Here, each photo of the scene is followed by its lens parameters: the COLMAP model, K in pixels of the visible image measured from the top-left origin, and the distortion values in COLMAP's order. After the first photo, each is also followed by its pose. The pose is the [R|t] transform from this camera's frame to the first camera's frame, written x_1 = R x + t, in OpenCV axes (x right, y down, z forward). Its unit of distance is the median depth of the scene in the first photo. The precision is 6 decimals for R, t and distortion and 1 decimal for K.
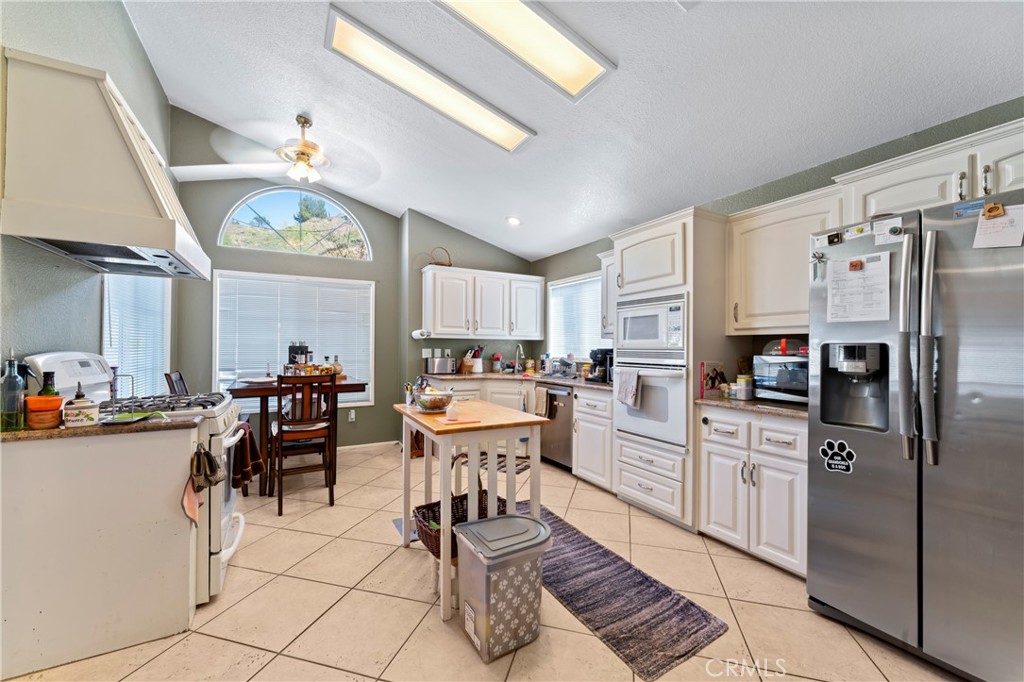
lens RADIAL K [[408.1, 0, 496.8], [0, 408.1, 344.5], [0, 0, 1]] dist [-0.001194, -0.000668]
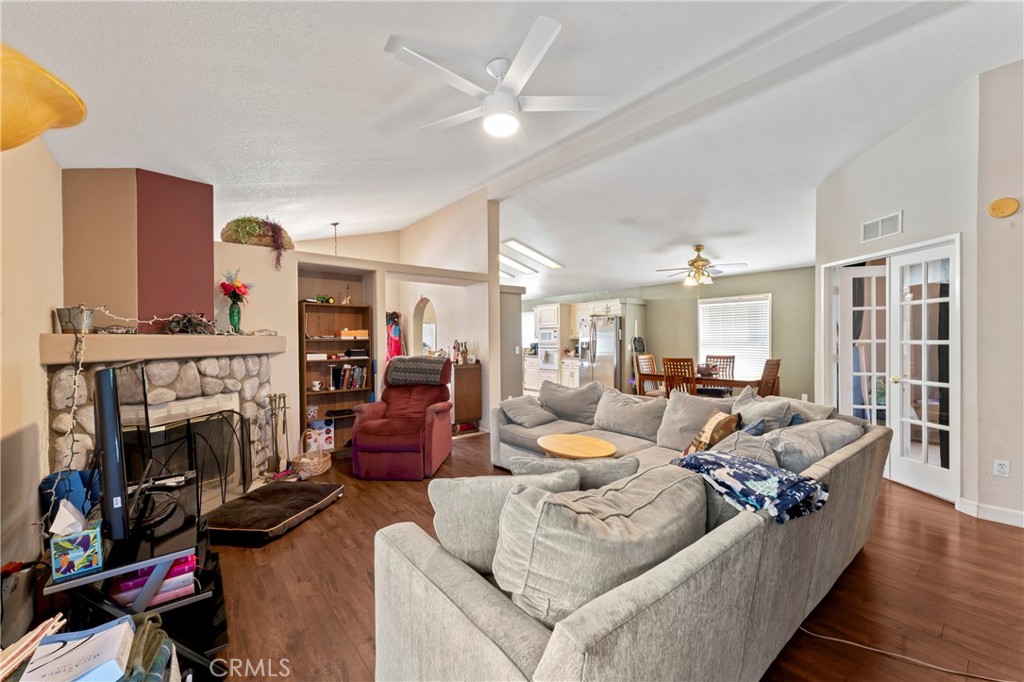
lens RADIAL K [[408.1, 0, 492.9], [0, 408.1, 343.6], [0, 0, 1]] dist [-0.001194, -0.000668]
pose [[0.985338, -0.013899, 0.170049, -0.688232], [0.011090, 0.999786, 0.017453, -0.052037], [-0.170255, -0.015312, 0.985281, -2.362305]]
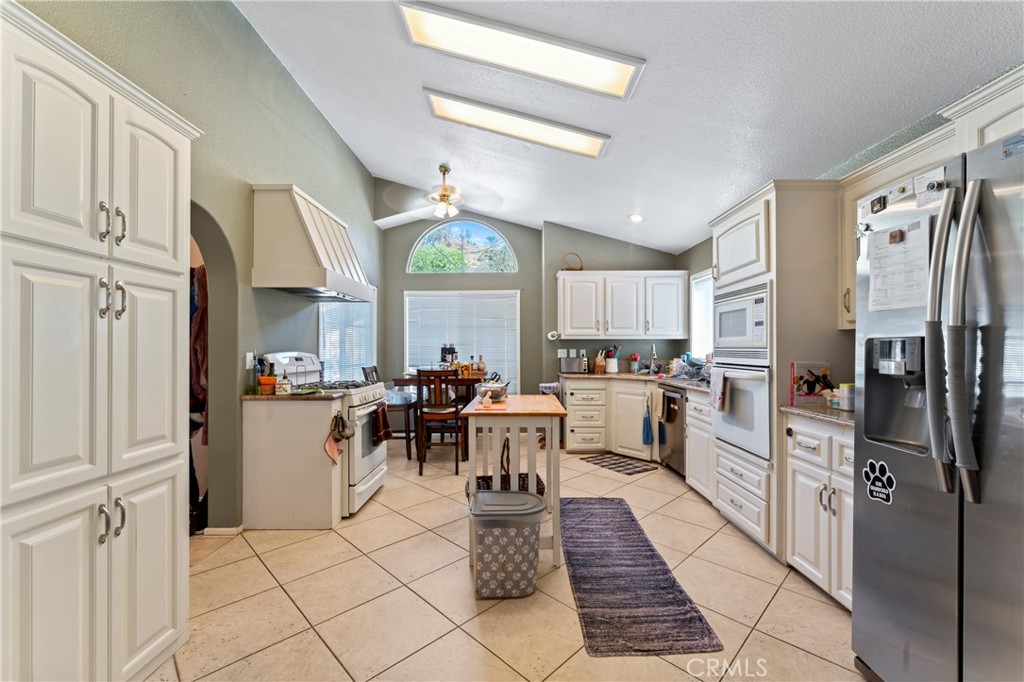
lens RADIAL K [[408.1, 0, 495.7], [0, 408.1, 347.6], [0, 0, 1]] dist [-0.001194, -0.000668]
pose [[0.868195, -0.008091, -0.496157, 0.381766], [0.010384, 0.999944, 0.001864, 0.004443], [0.496114, -0.006770, 0.868231, -0.029806]]
